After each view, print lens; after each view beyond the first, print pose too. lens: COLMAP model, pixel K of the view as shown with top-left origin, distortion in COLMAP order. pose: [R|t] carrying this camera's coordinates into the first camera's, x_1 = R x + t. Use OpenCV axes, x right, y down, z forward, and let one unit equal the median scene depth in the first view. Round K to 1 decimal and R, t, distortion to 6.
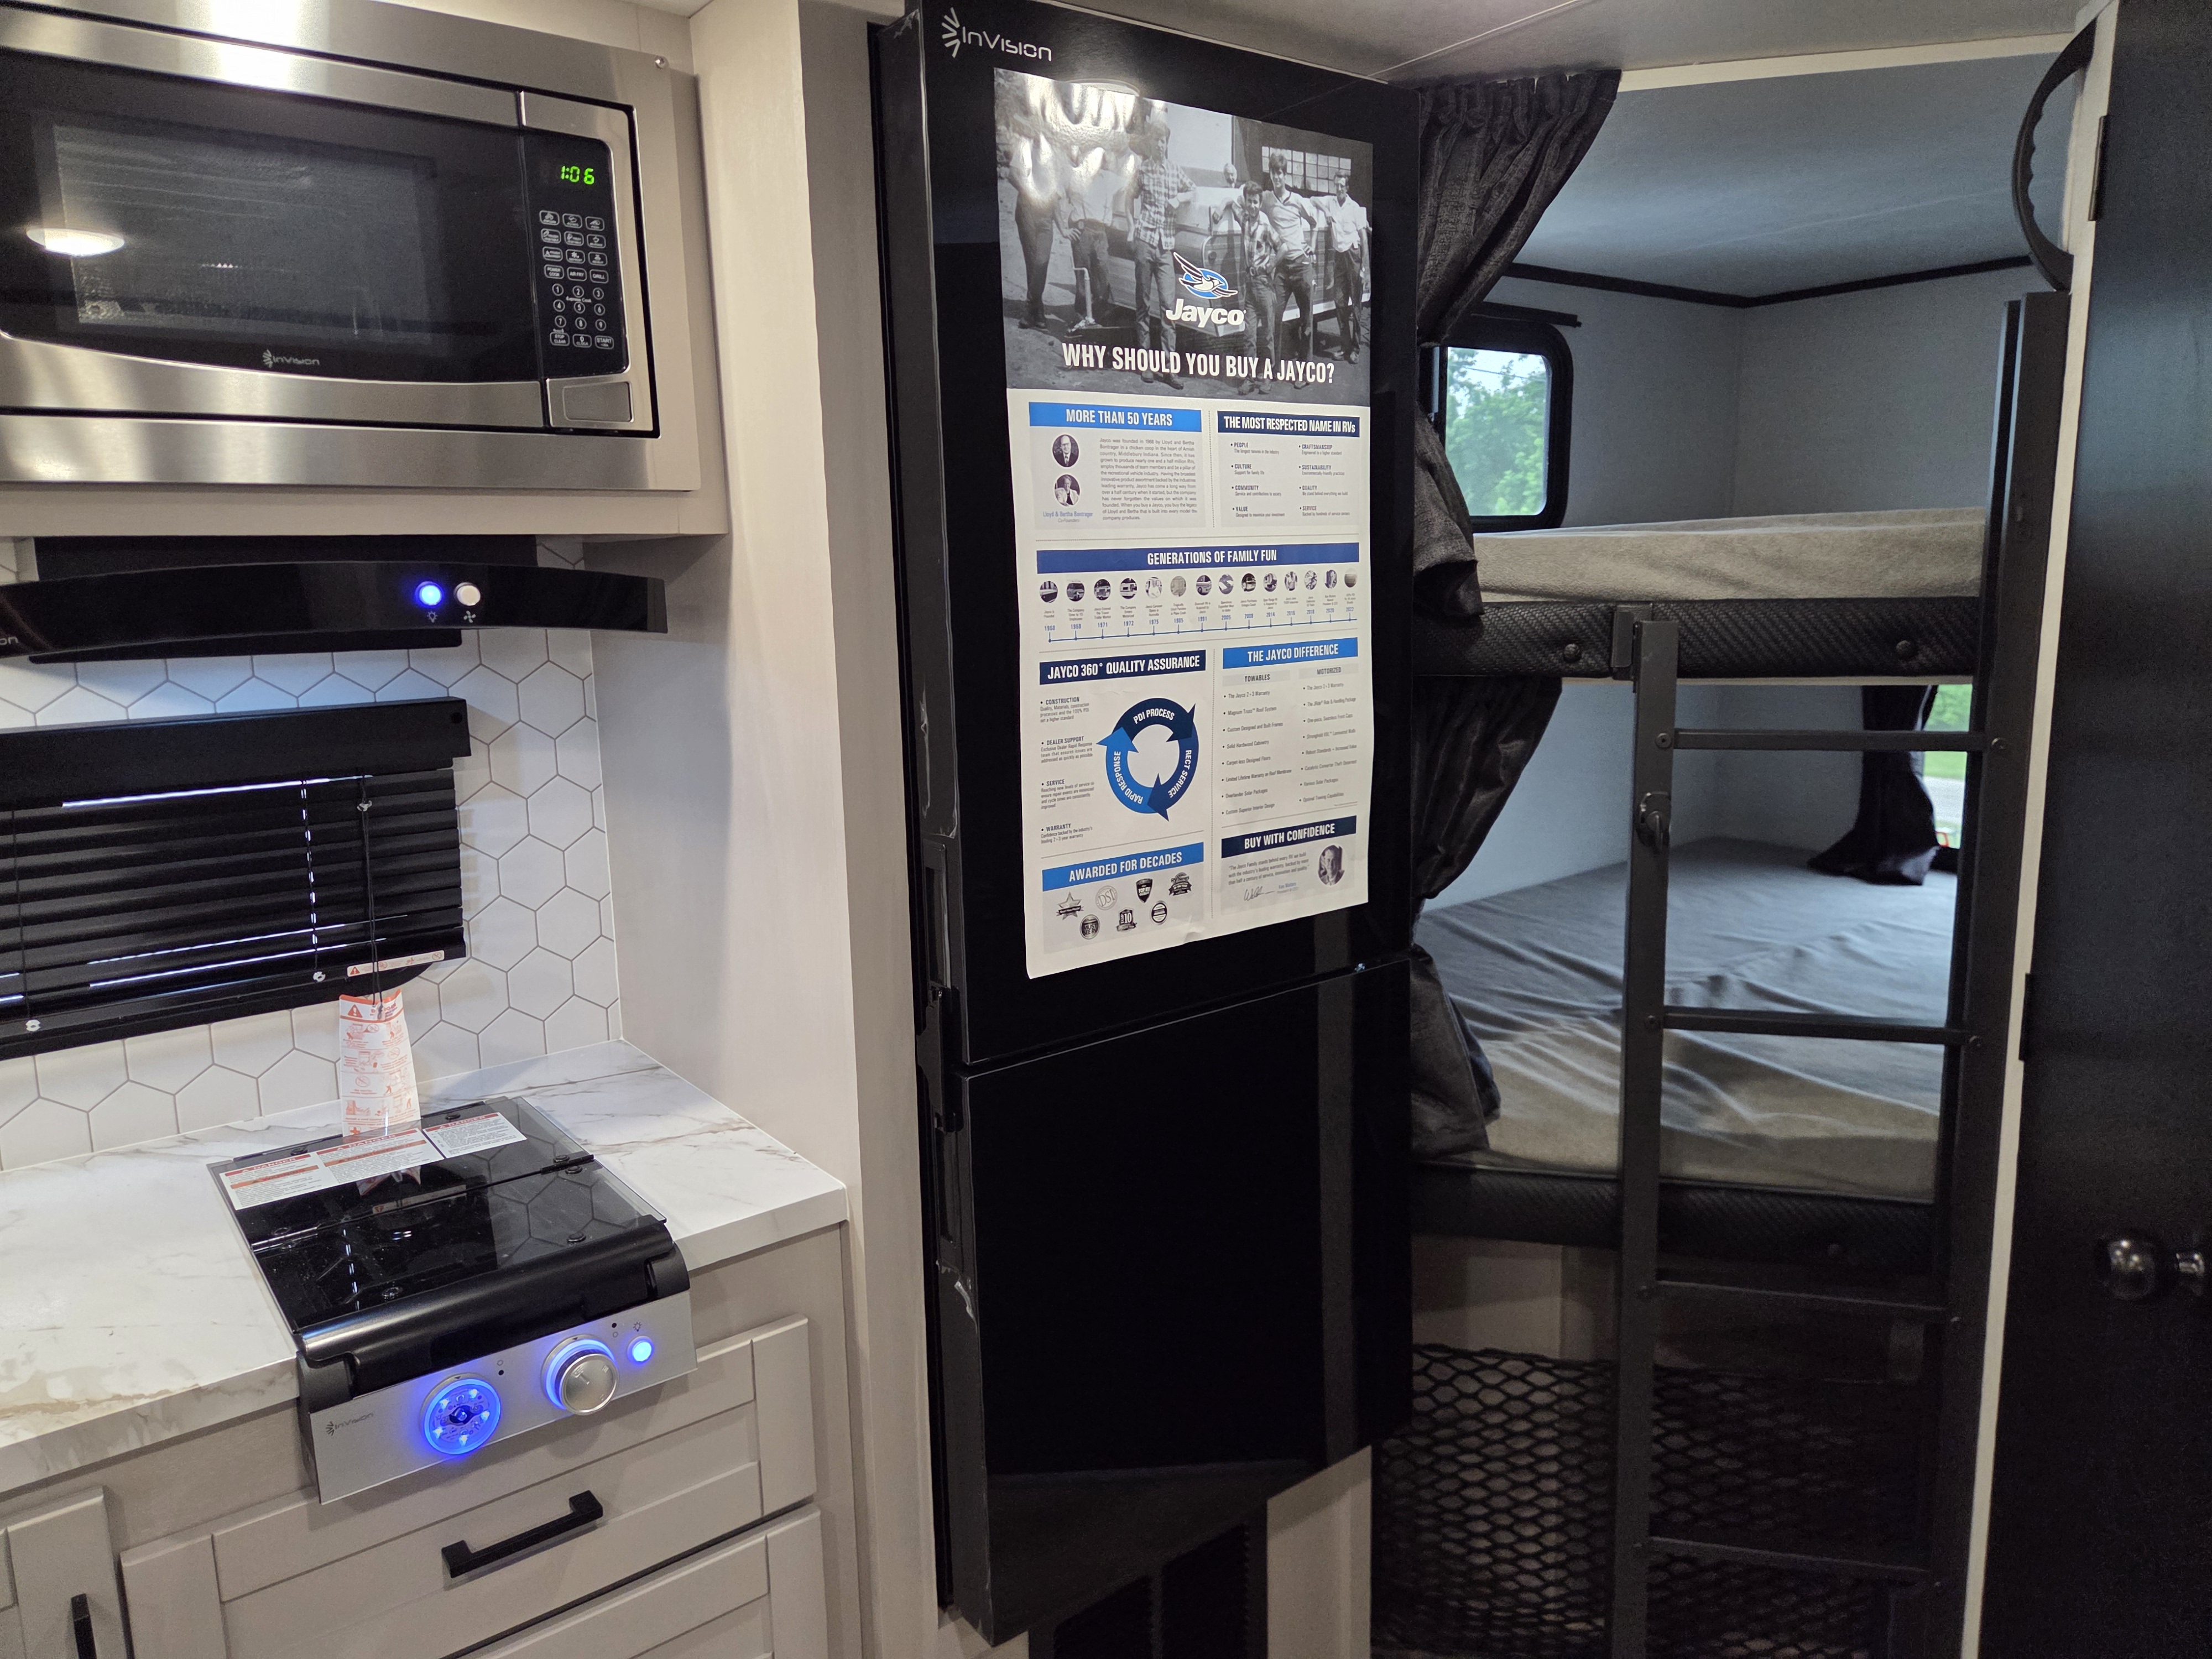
lens RADIAL K [[1489.9, 0, 1101.9], [0, 1489.9, 806.6], [0, 0, 1]] dist [0.069285, -0.058867]
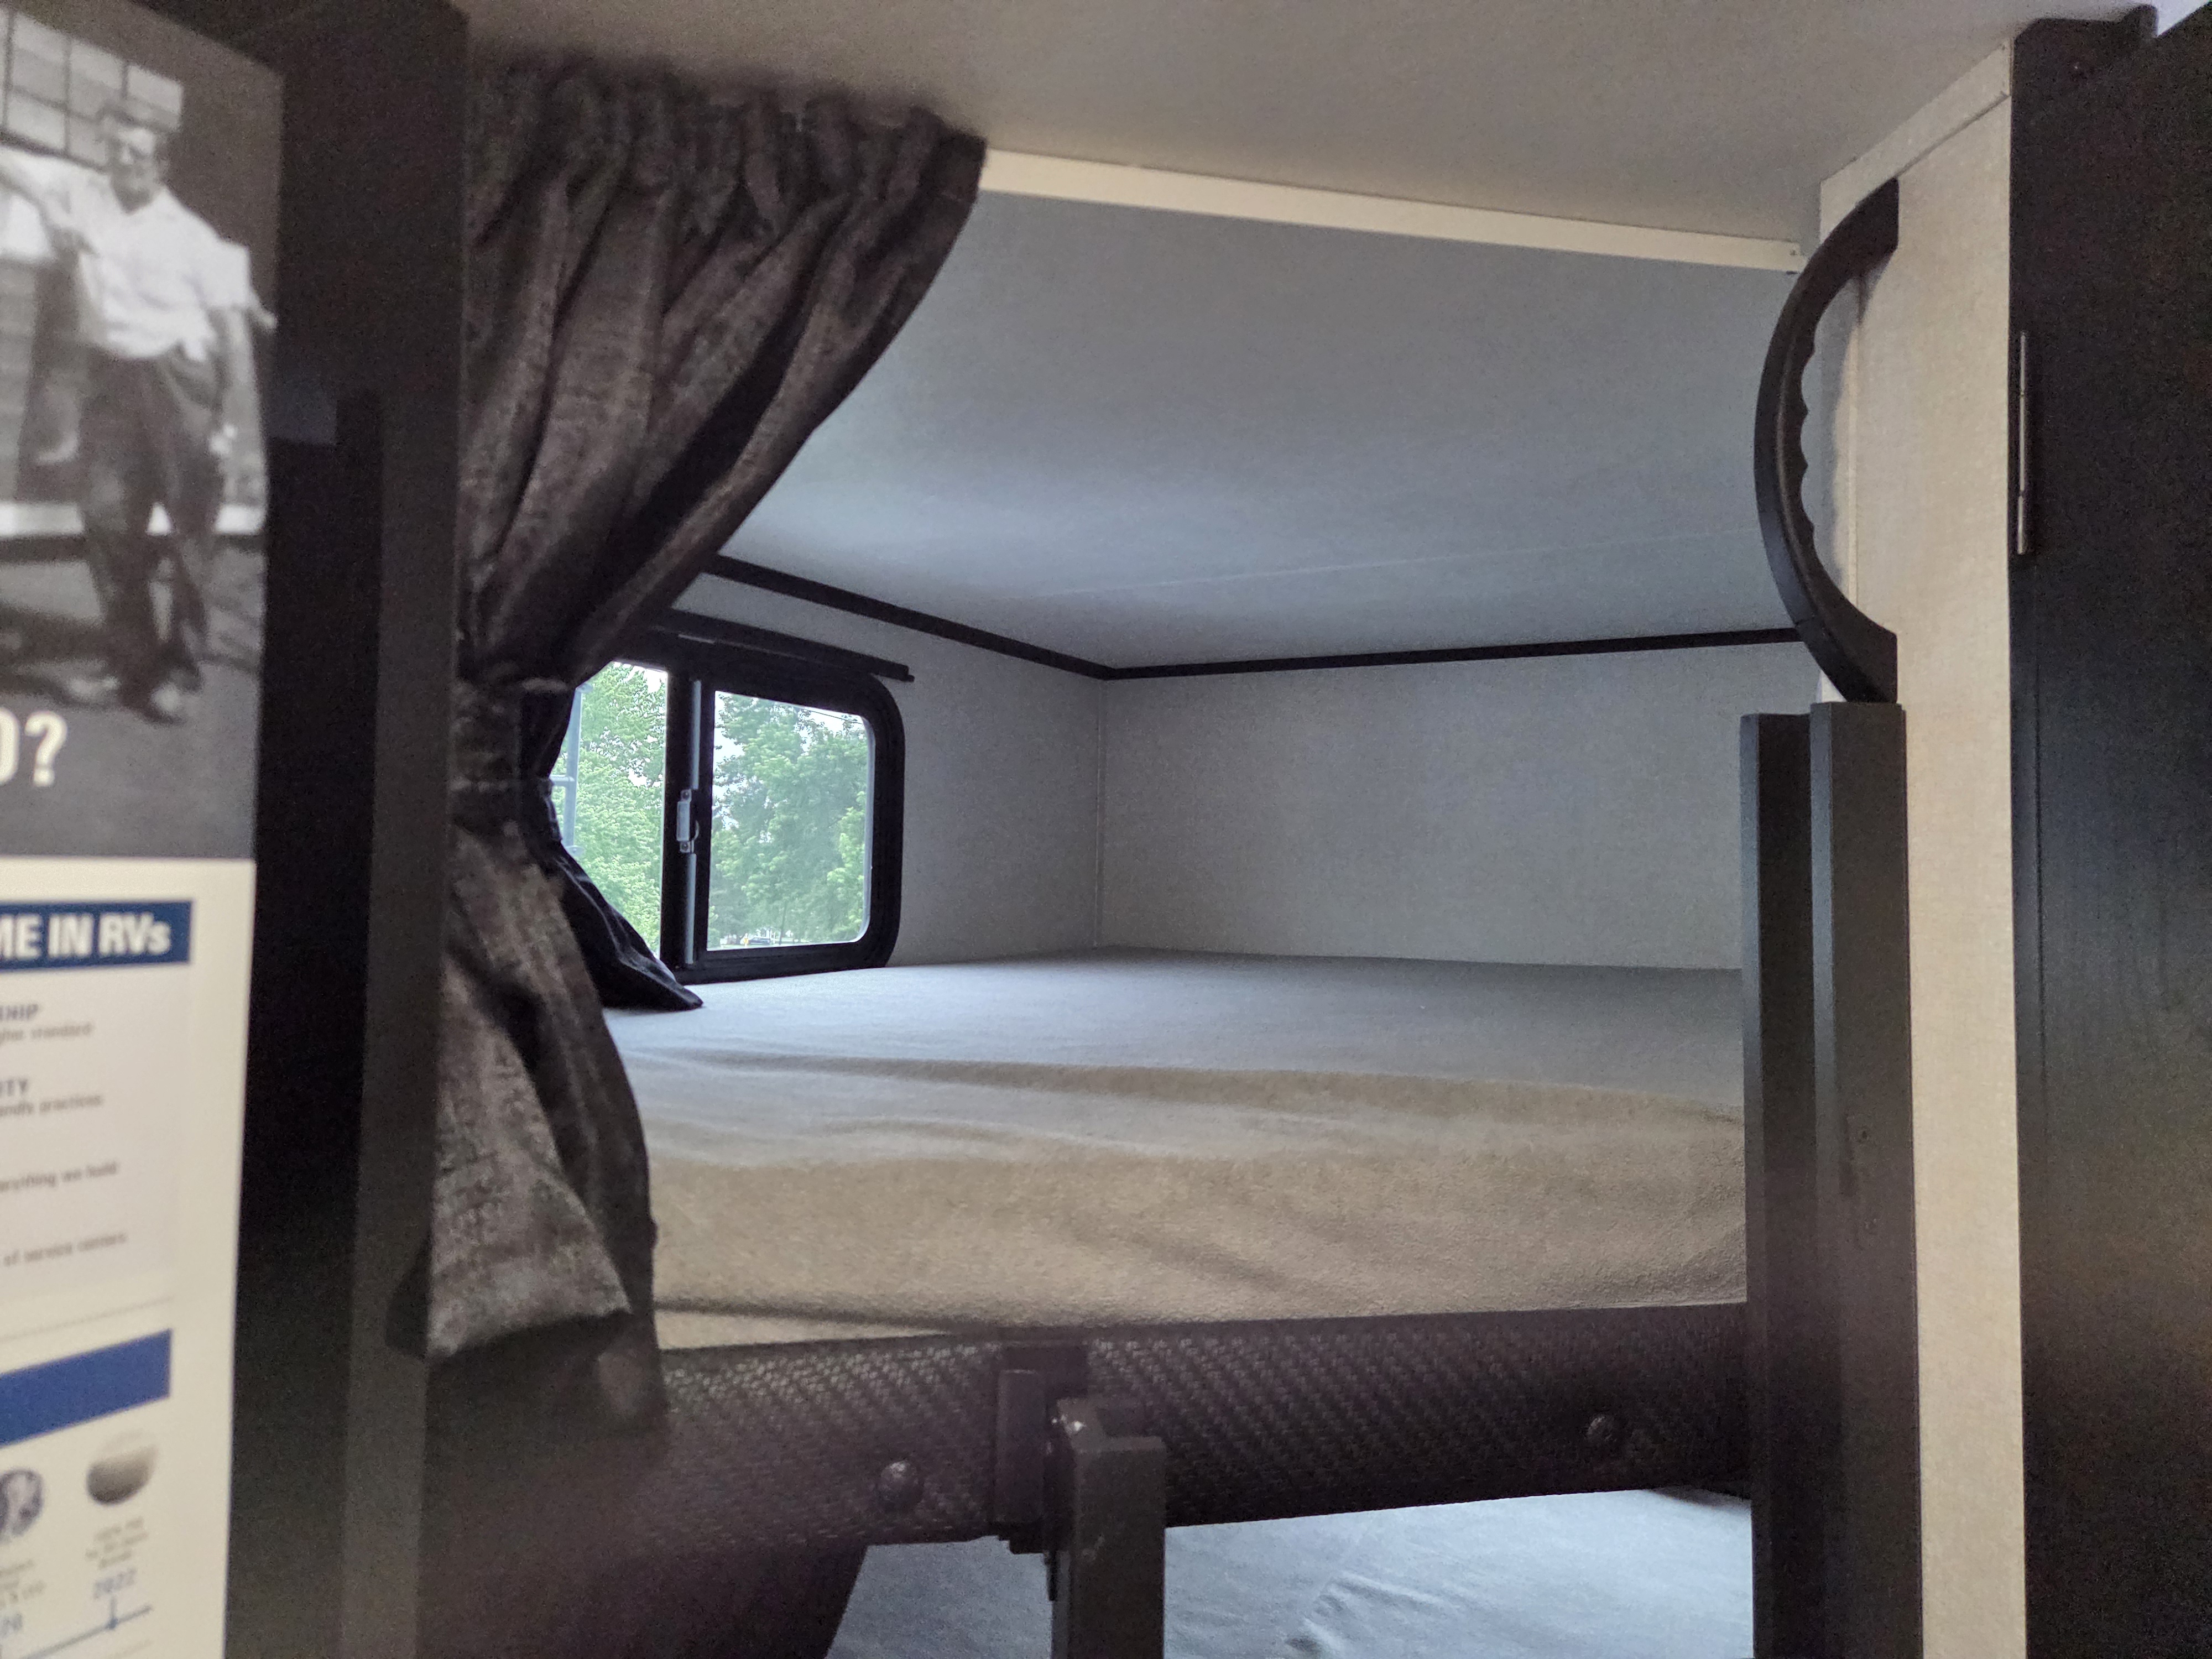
lens RADIAL K [[1489.9, 0, 1090.1], [0, 1489.9, 807.9], [0, 0, 1]] dist [0.069285, -0.058867]
pose [[0.912525, 0.055885, 0.405185, 0.197484], [0.032433, 0.977616, -0.207881, -0.196576], [-0.407733, 0.202838, 0.890287, 0.619256]]
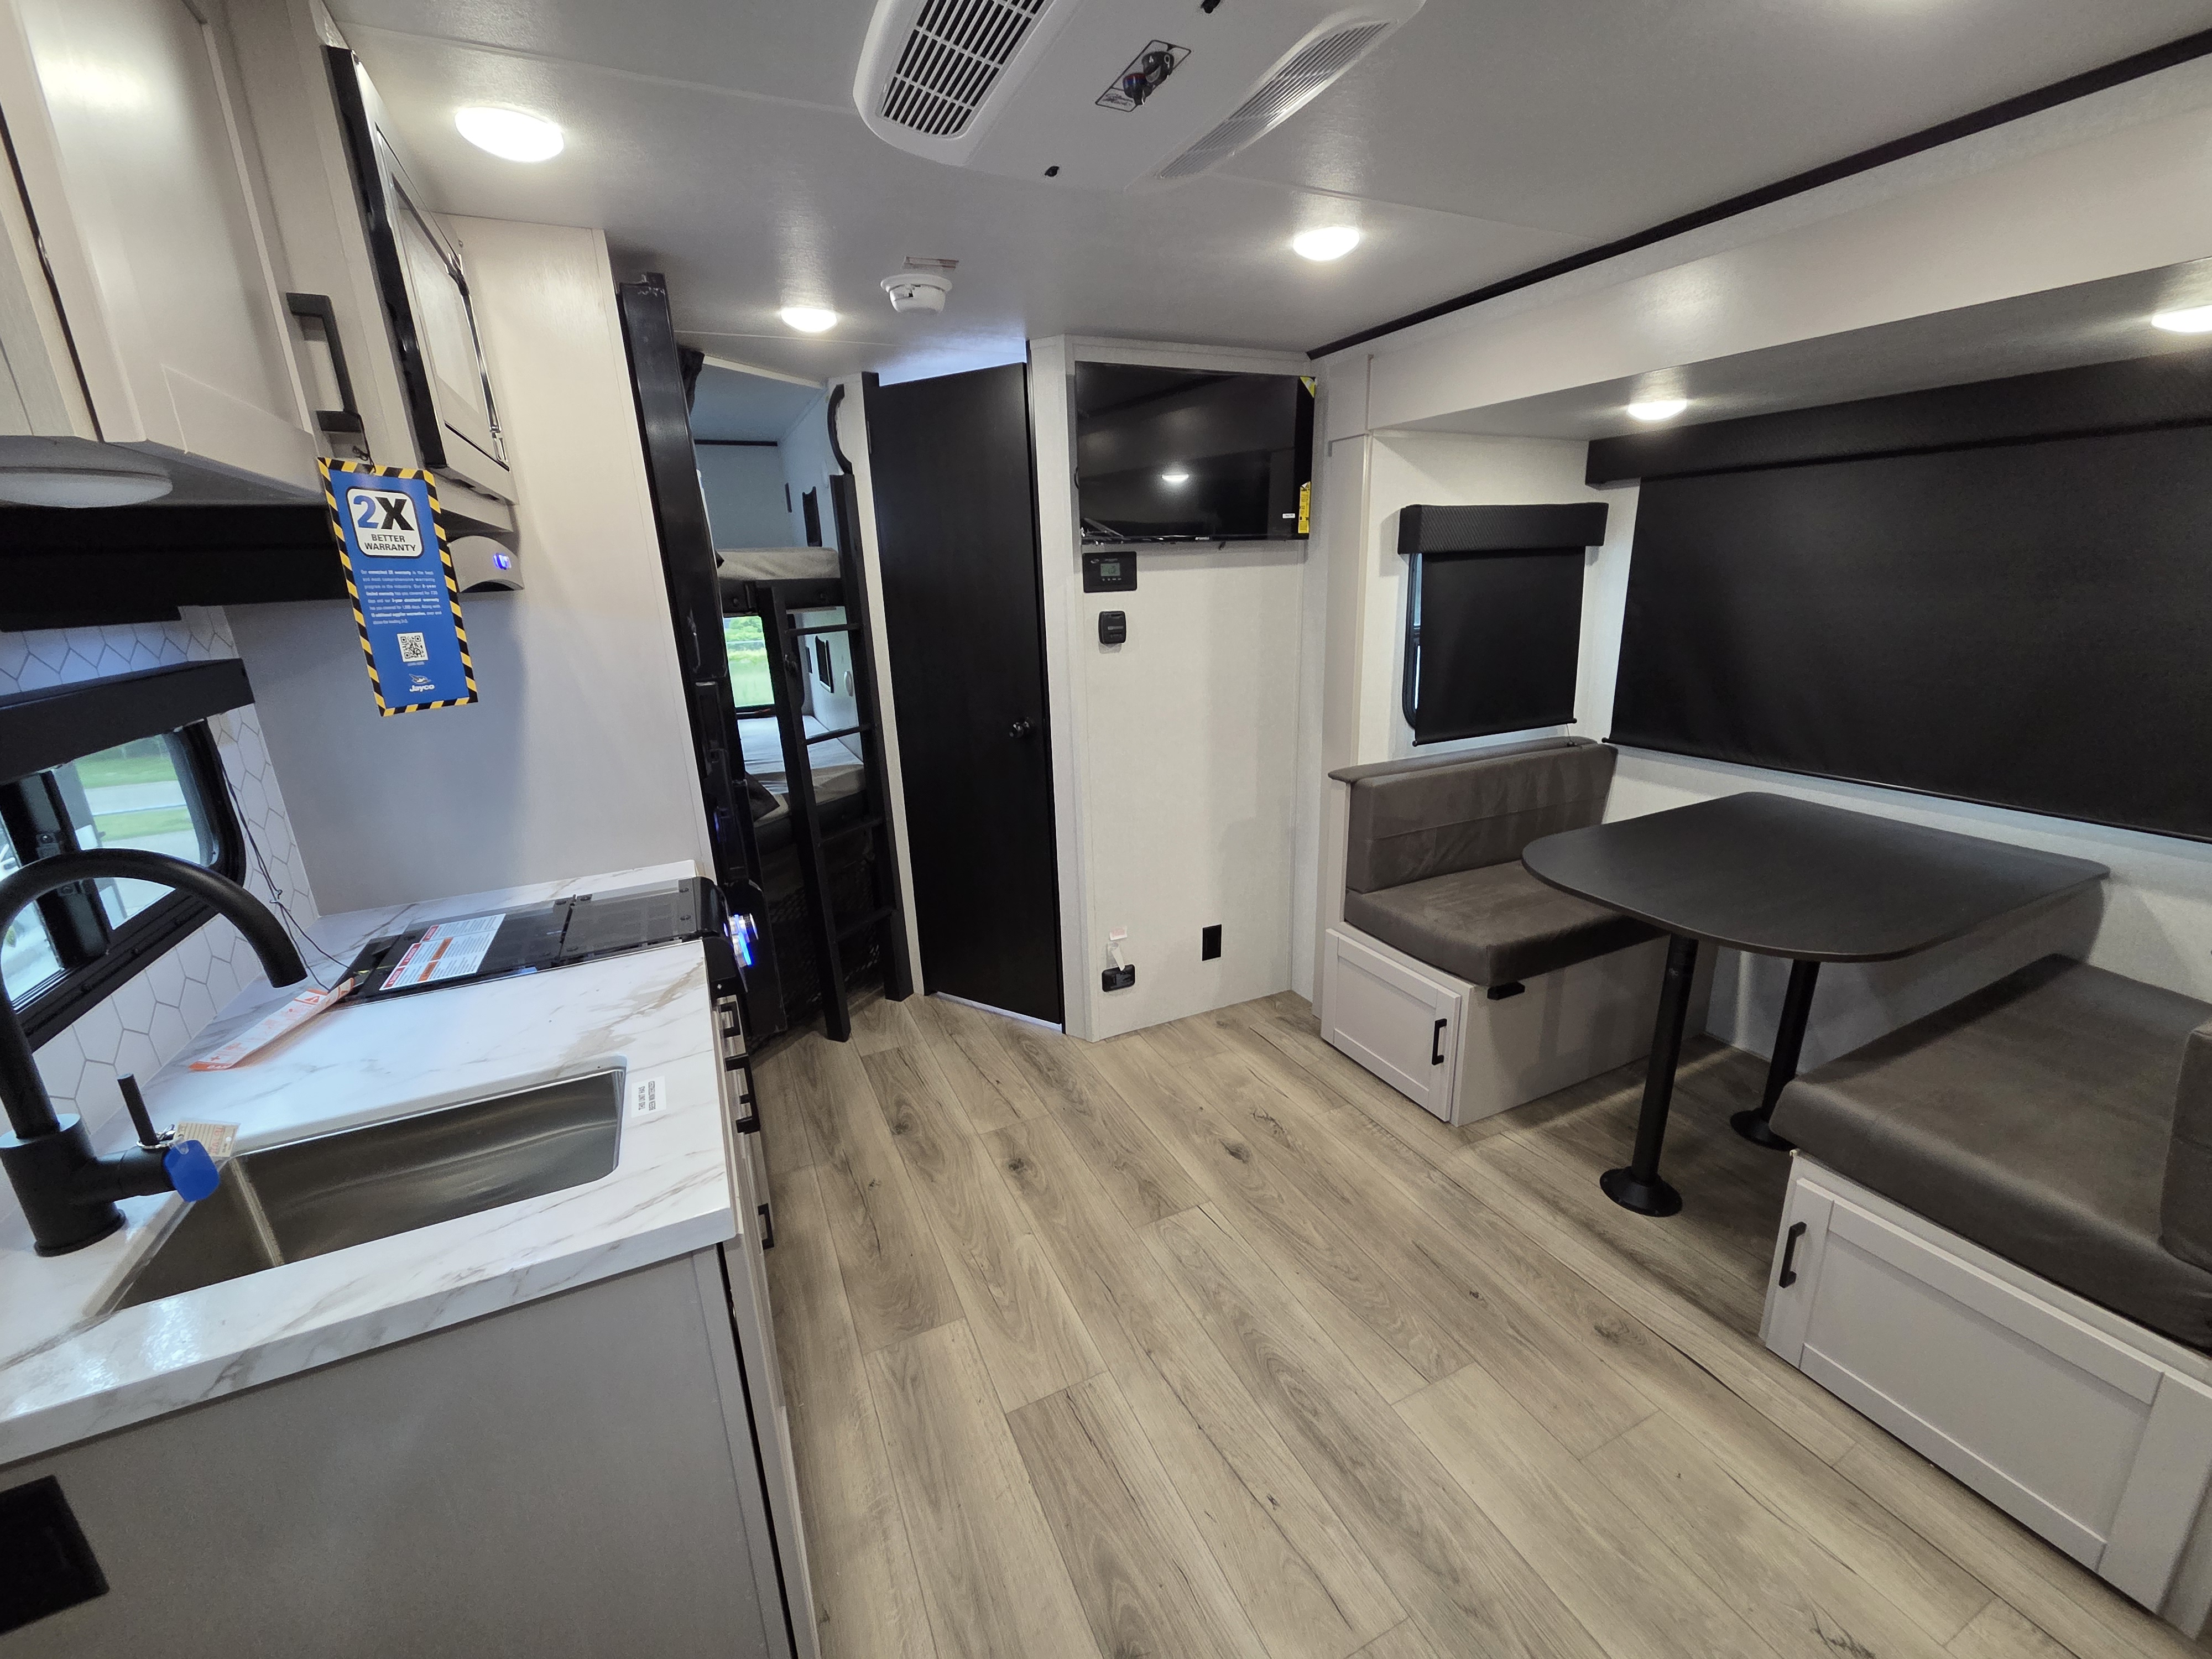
lens RADIAL K [[910.2, 0, 1118.8], [0, 910.2, 836.2], [0, 0, 1]] dist [0.001386, -0.000103]
pose [[0.198940, -0.265900, 0.943250, -1.091490], [0.191603, 0.954467, 0.228651, 0.041193], [-0.961099, 0.135242, 0.240829, 0.112720]]
